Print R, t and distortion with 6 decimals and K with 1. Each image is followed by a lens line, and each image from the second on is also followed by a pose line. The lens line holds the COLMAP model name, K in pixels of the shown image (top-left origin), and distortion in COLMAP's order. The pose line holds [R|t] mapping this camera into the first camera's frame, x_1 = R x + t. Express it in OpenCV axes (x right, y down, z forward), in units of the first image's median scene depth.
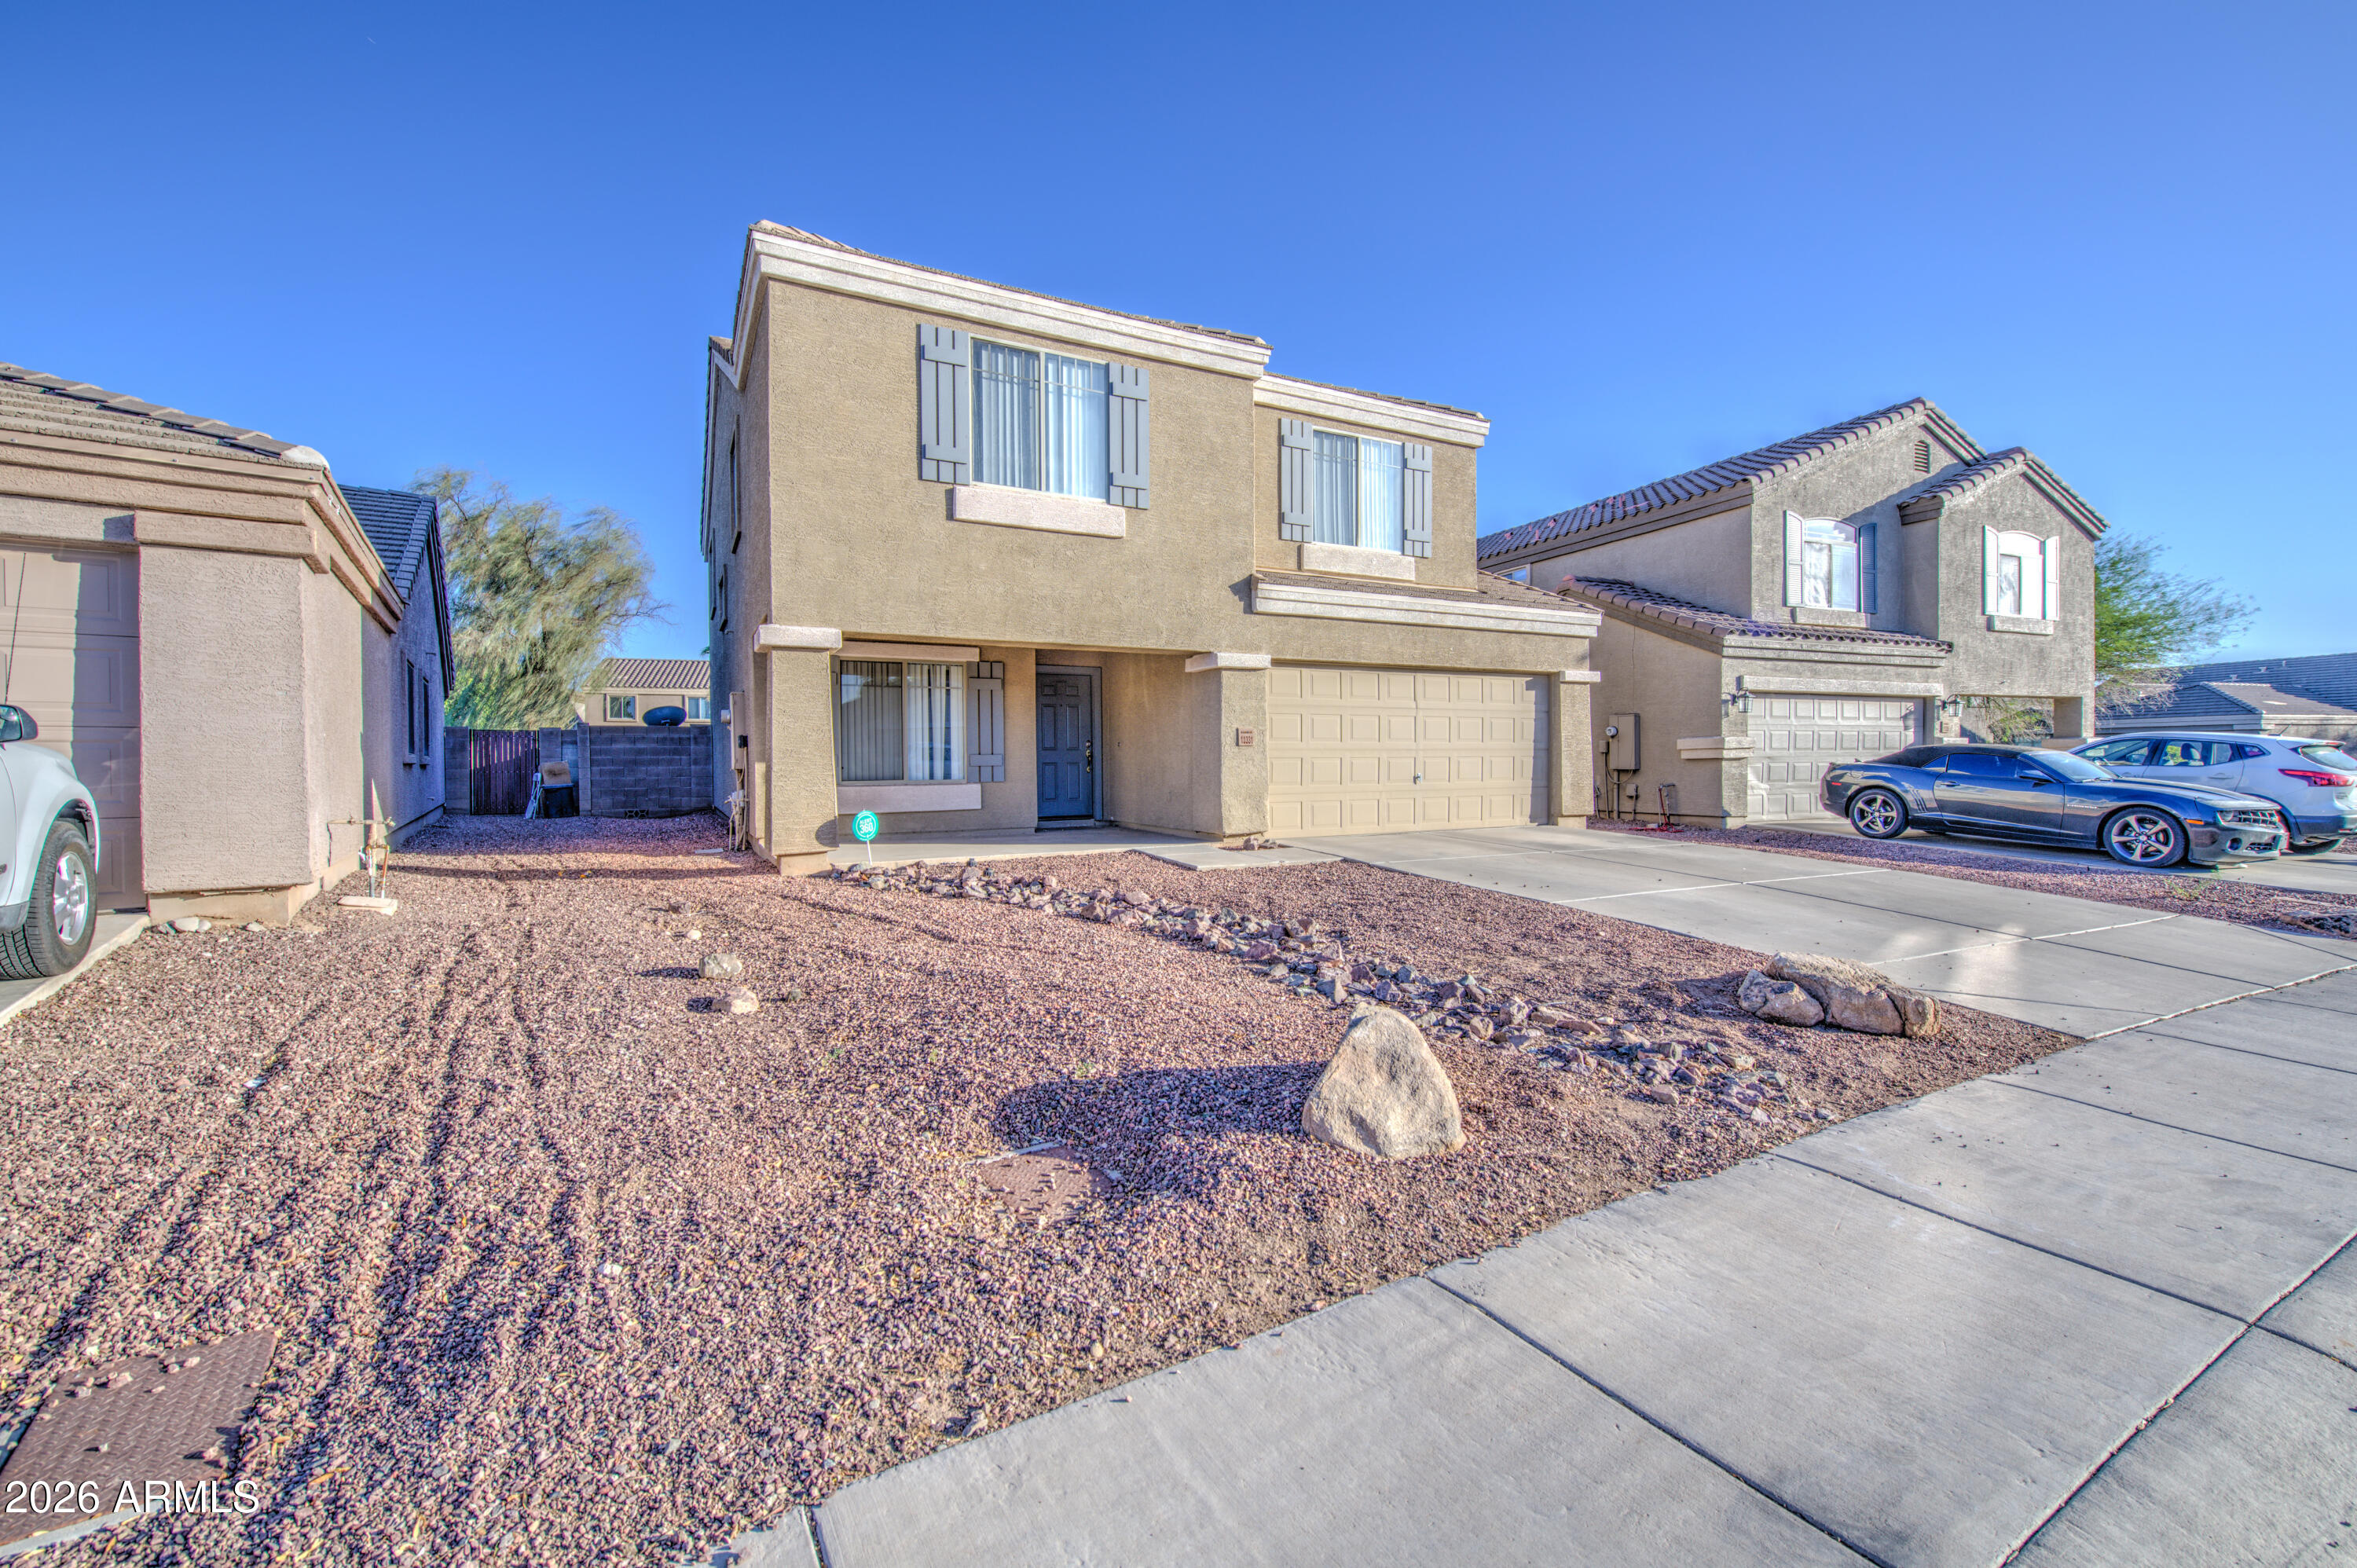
lens RADIAL K [[1022.7, 0, 1151.2], [0, 1022.7, 753.9], [0, 0, 1]] dist [0.002696, -0.003562]
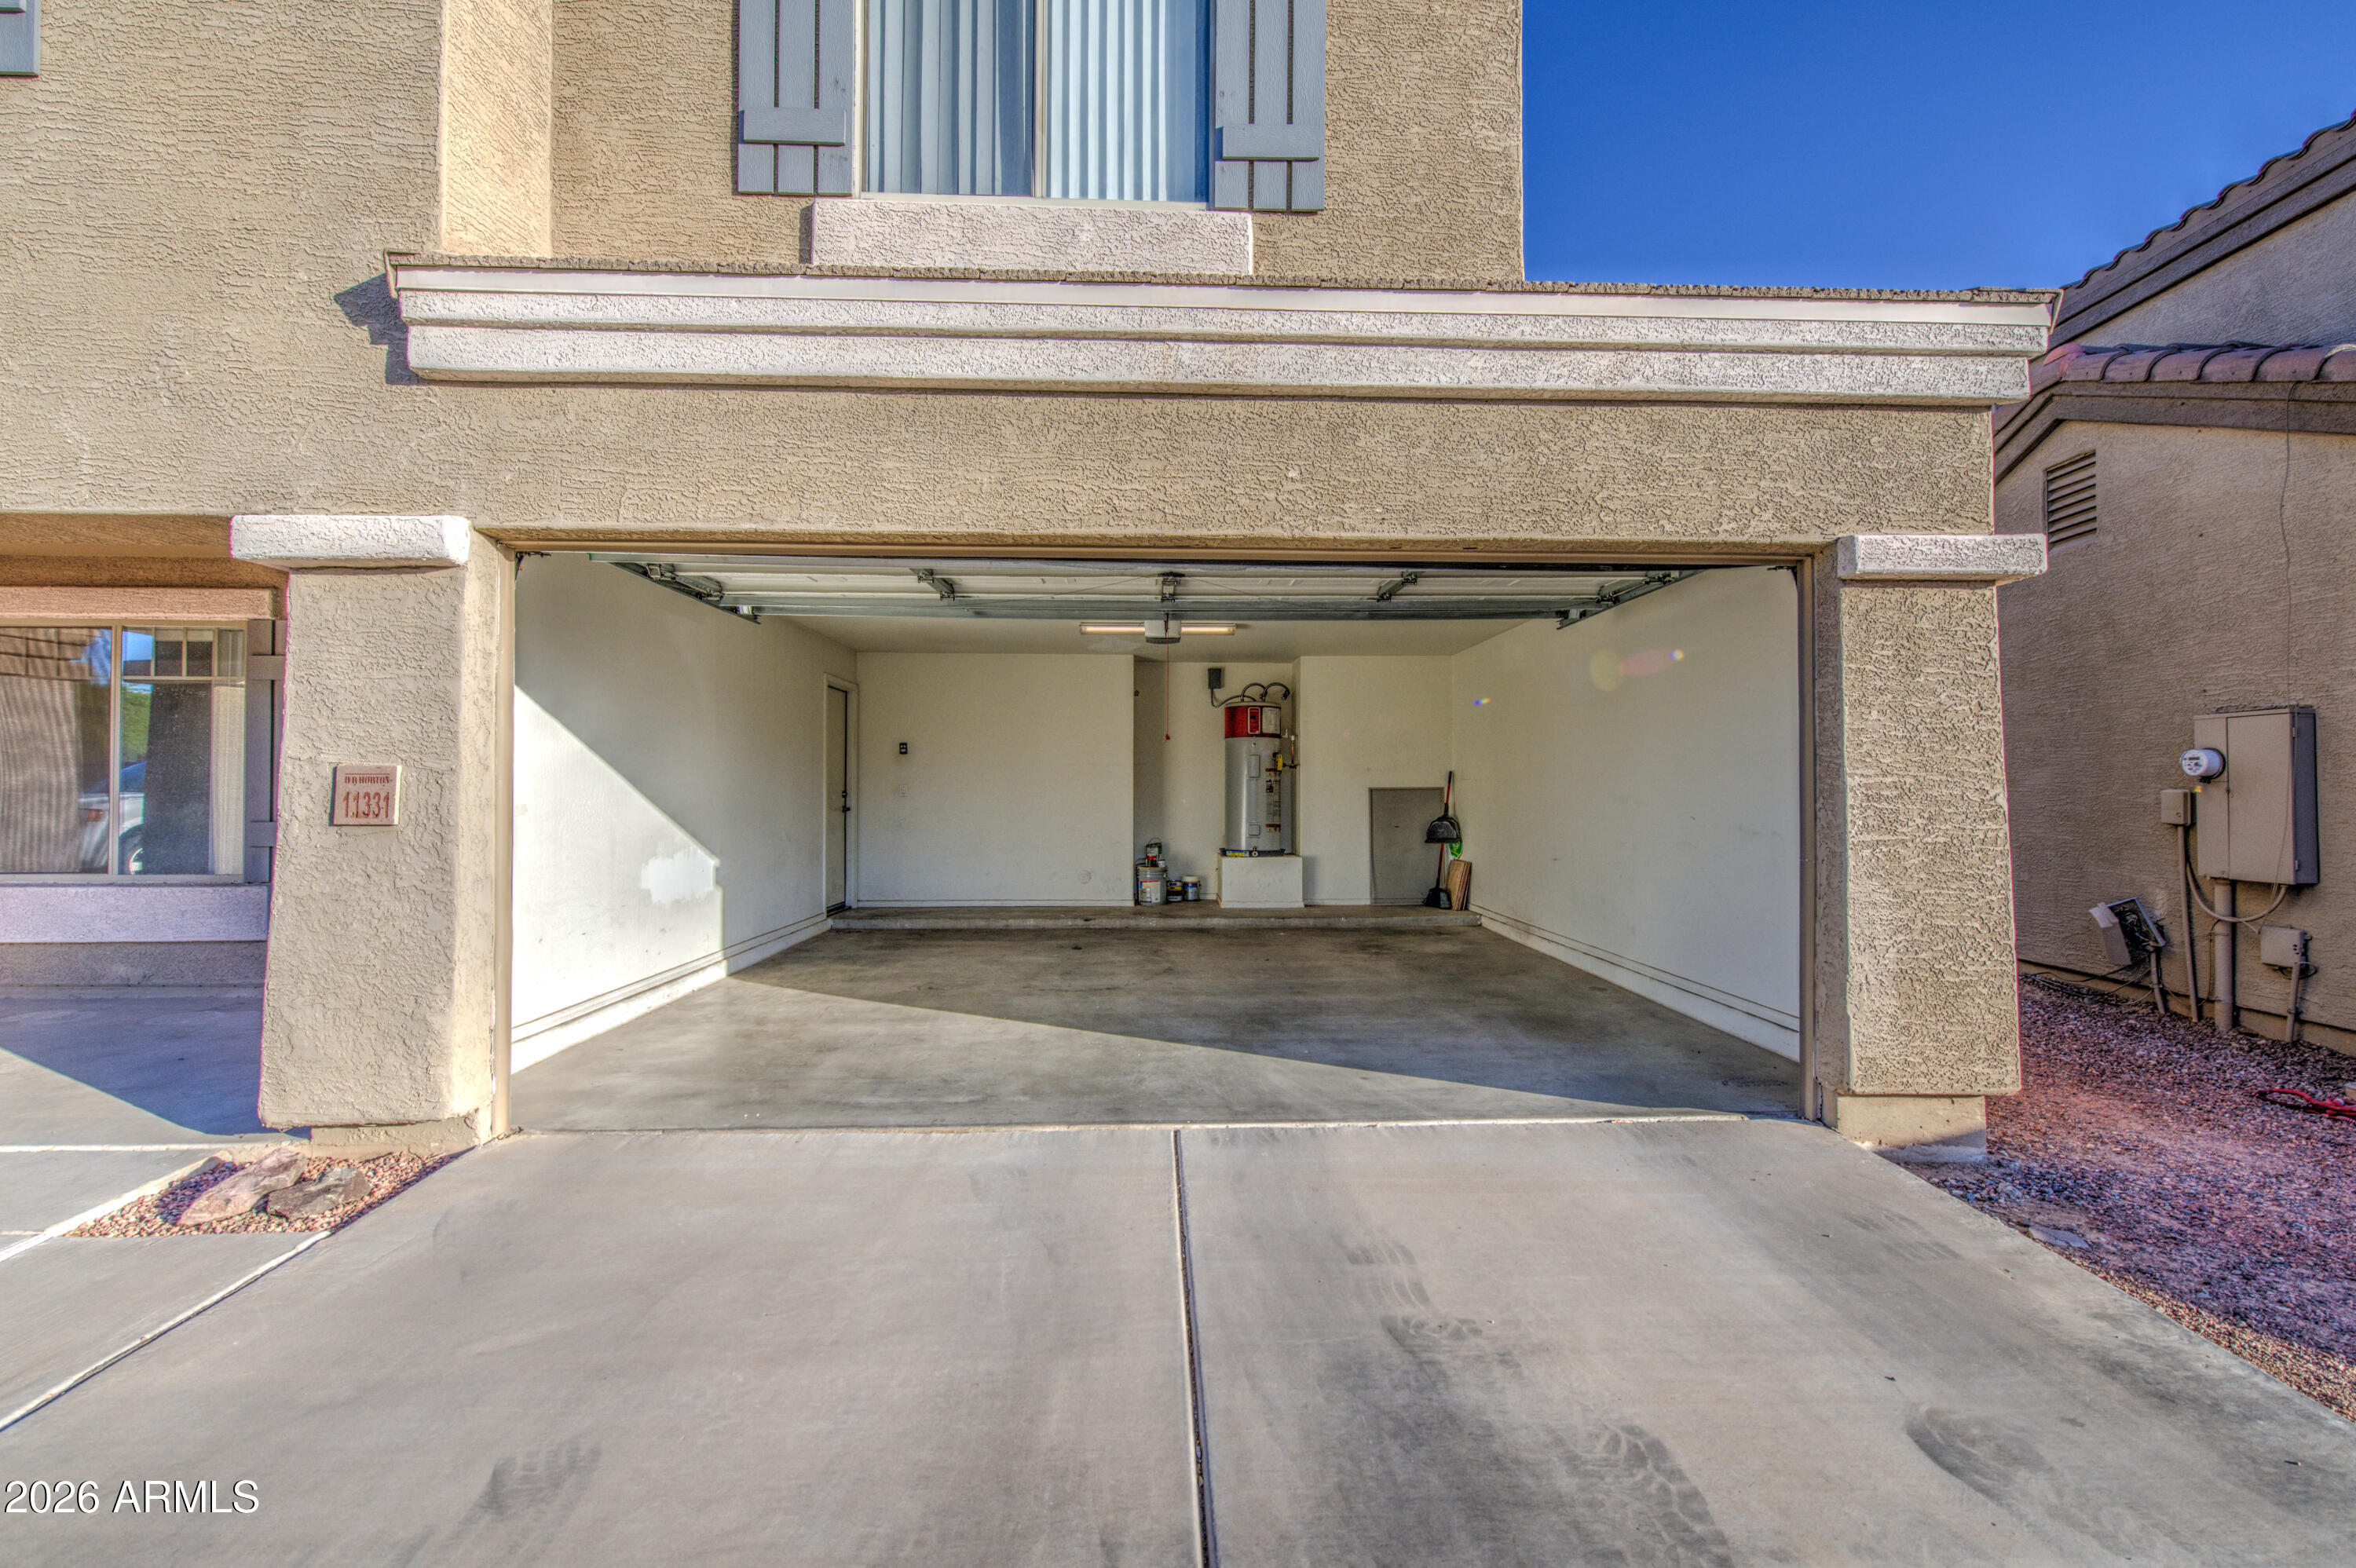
lens RADIAL K [[1022.2, 0, 1159.9], [0, 1022.2, 765.1], [0, 0, 1]] dist [0.002696, -0.003562]
pose [[0.904361, -0.002669, -0.426759, 0.389915], [-0.004596, 0.999862, -0.015994, -0.019876], [0.426743, 0.016426, 0.904224, 0.759768]]
